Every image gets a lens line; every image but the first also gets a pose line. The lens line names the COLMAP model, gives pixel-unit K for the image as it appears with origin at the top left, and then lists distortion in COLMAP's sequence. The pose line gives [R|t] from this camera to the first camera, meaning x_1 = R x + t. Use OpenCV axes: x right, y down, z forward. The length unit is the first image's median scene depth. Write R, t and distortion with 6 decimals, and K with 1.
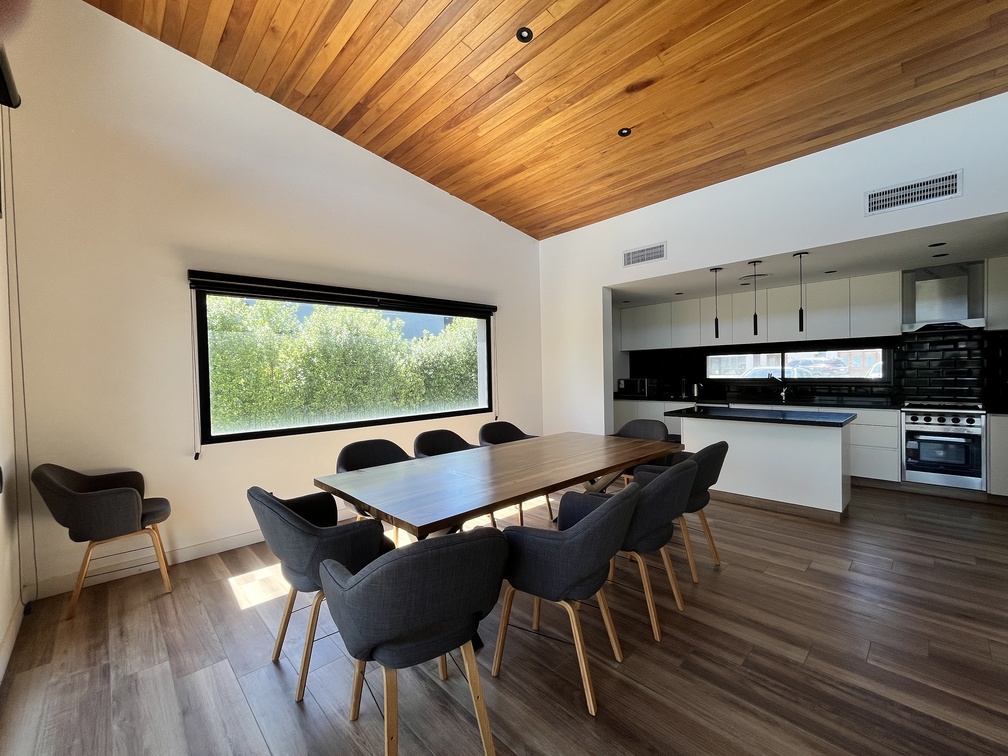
lens RADIAL K [[420.7, 0, 505.9], [0, 420.7, 380.9], [0, 0, 1]] dist [-0.002240, -0.000649]
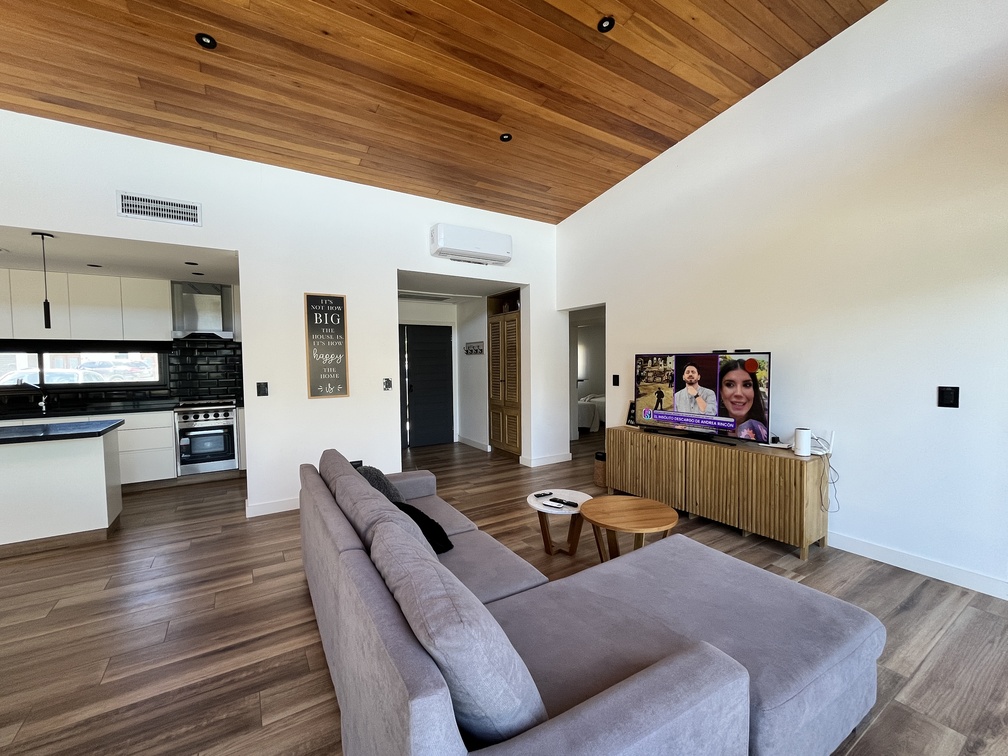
lens RADIAL K [[420.7, 0, 506.9], [0, 420.7, 379.1], [0, 0, 1]] dist [-0.002240, -0.000649]
pose [[0.195209, -0.019207, 0.980573, 0.060984], [0.029559, 0.999469, 0.013692, -0.000950], [-0.980316, 0.026312, 0.195674, -0.048291]]
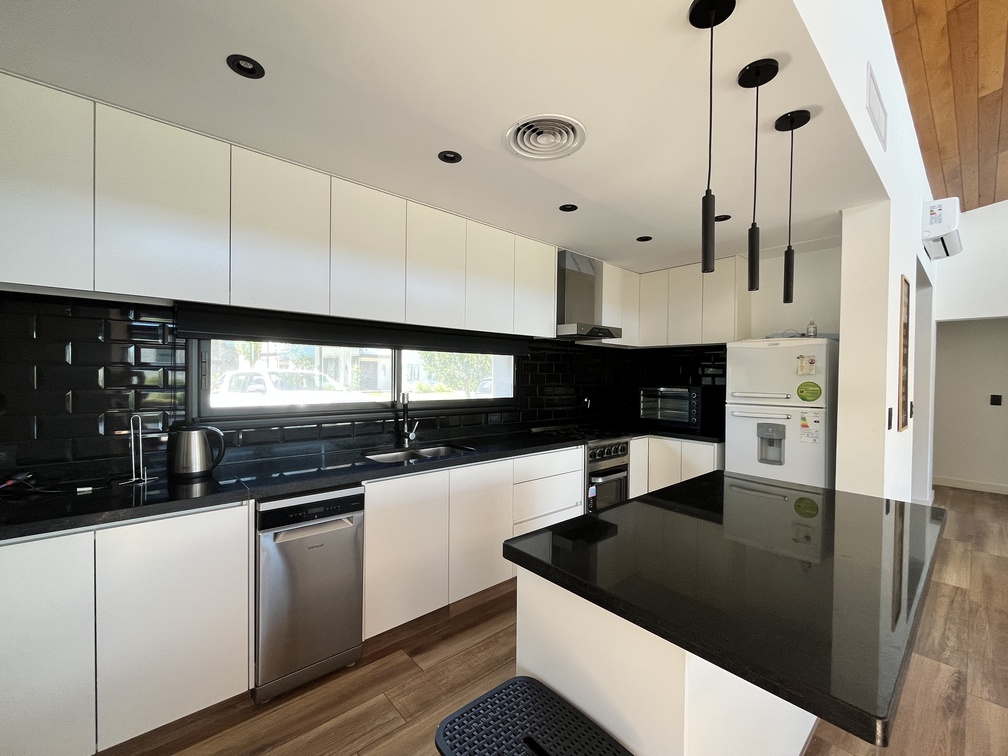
lens RADIAL K [[420.7, 0, 493.1], [0, 420.7, 383.3], [0, 0, 1]] dist [-0.002240, -0.000649]
pose [[0.050477, 0.001440, 0.998724, 0.251757], [0.010540, 0.999943, -0.001974, -0.036996], [-0.998670, 0.010626, 0.050459, 1.195848]]
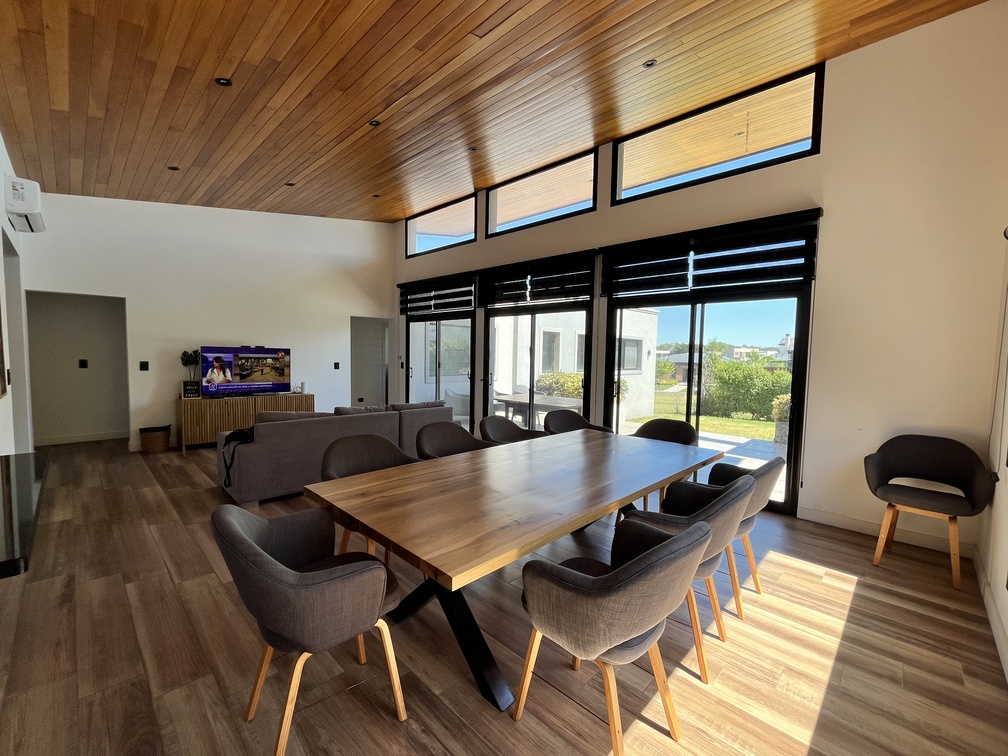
lens RADIAL K [[420.7, 0, 502.9], [0, 420.7, 378.4], [0, 0, 1]] dist [-0.002240, -0.000649]
pose [[-0.999303, 0.003365, -0.037180, 0.130825], [0.000251, 0.996513, 0.083432, -0.047104], [0.037331, 0.083364, -0.995820, 1.315001]]
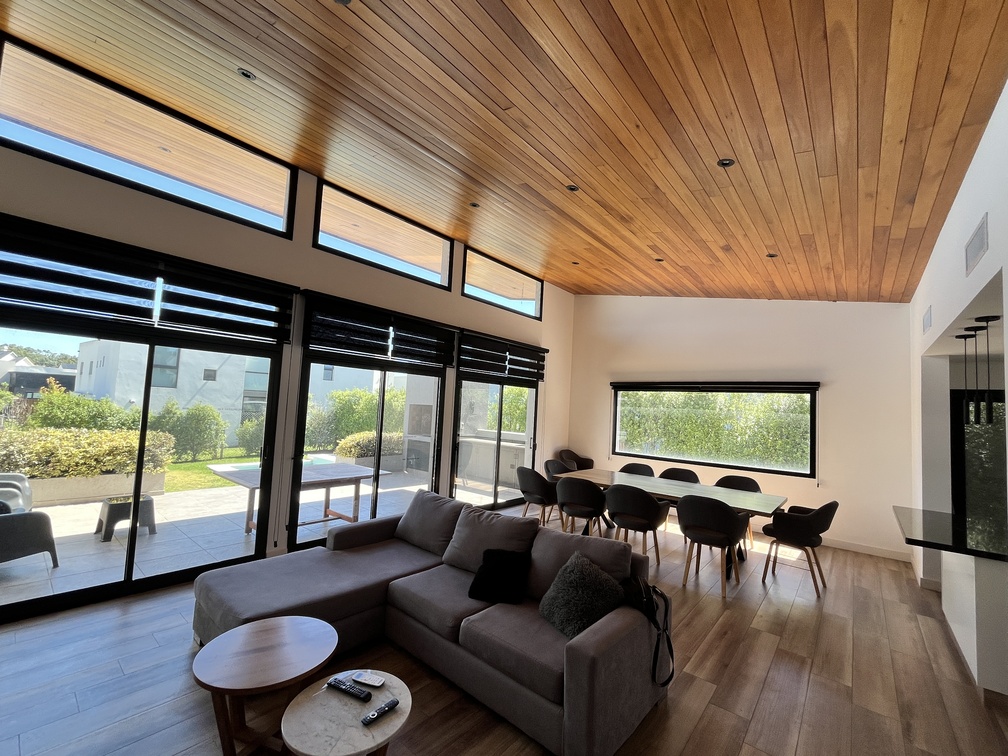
lens RADIAL K [[420.7, 0, 503.7], [0, 420.7, 379.6], [0, 0, 1]] dist [-0.002240, -0.000649]
pose [[0.109814, -0.037330, -0.993251, 1.245442], [-0.076680, 0.995998, -0.045911, -0.089998], [0.990990, 0.081204, 0.106512, 0.086938]]
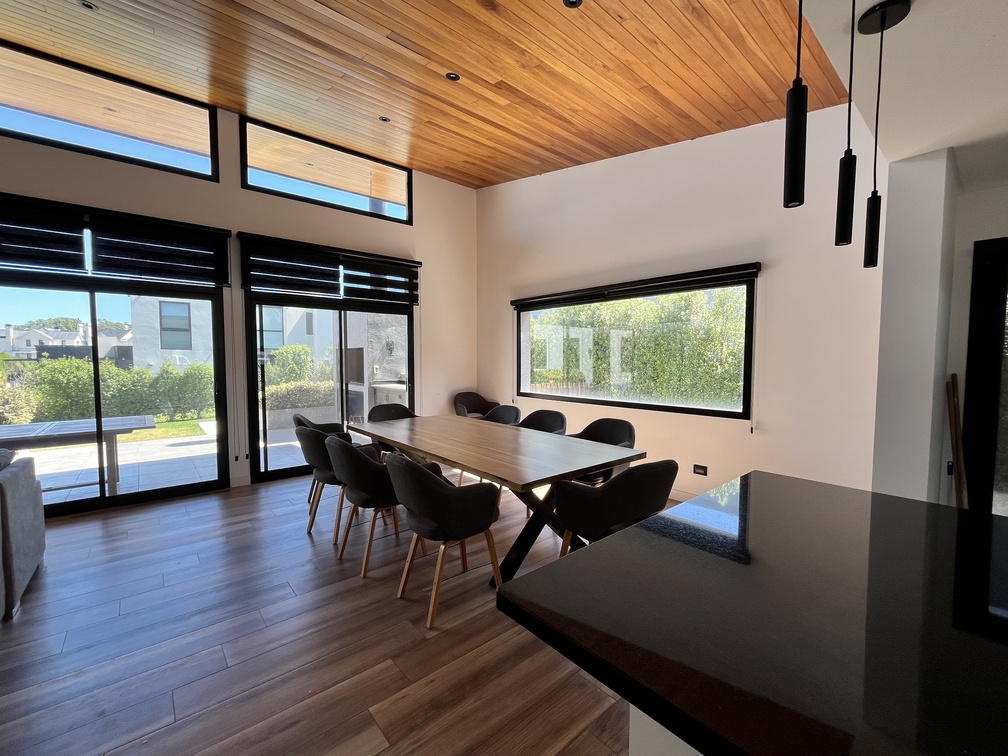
lens RADIAL K [[420.7, 0, 504.7], [0, 420.7, 379.7], [0, 0, 1]] dist [-0.002240, -0.000649]
pose [[-0.051710, 0.076450, -0.995732, 0.856100], [-0.022917, 0.996712, 0.077715, -0.045964], [0.998399, 0.026838, -0.049788, 0.819745]]
